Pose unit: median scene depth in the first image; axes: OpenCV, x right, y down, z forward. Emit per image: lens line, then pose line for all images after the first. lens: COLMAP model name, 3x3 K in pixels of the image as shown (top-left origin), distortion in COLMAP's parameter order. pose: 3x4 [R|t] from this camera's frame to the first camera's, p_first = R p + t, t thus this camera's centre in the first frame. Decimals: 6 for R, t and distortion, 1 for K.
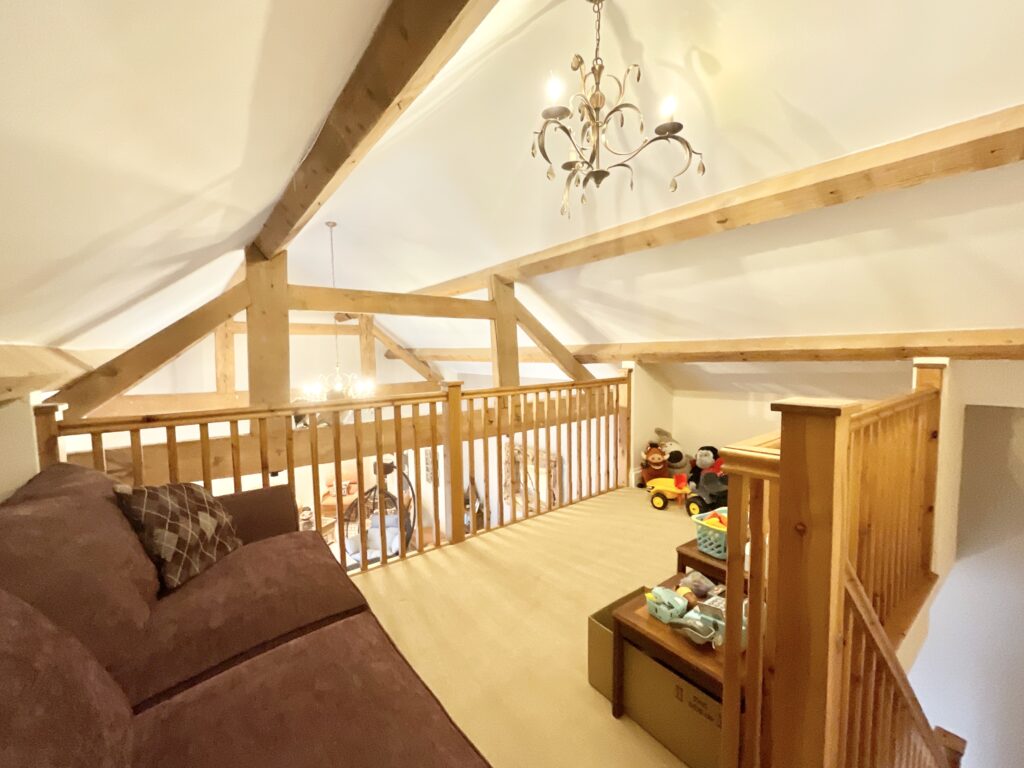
lens RADIAL K [[419.7, 0, 511.3], [0, 419.7, 387.7], [0, 0, 1]] dist [-0.001831, 0.000243]
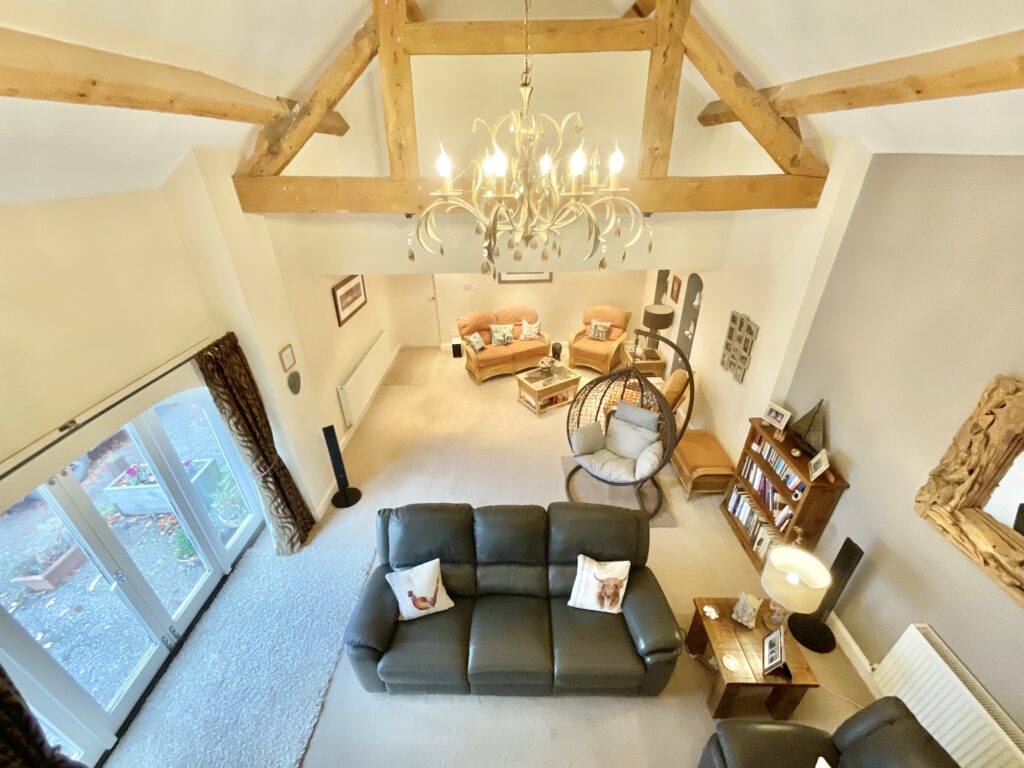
lens RADIAL K [[419.7, 0, 510.5], [0, 419.7, 386.8], [0, 0, 1]] dist [-0.001831, 0.000243]
pose [[0.783060, 0.312895, -0.537507, -0.125553], [-0.044327, 0.890114, 0.453578, -0.001957], [0.620364, -0.331352, 0.710882, 0.459488]]
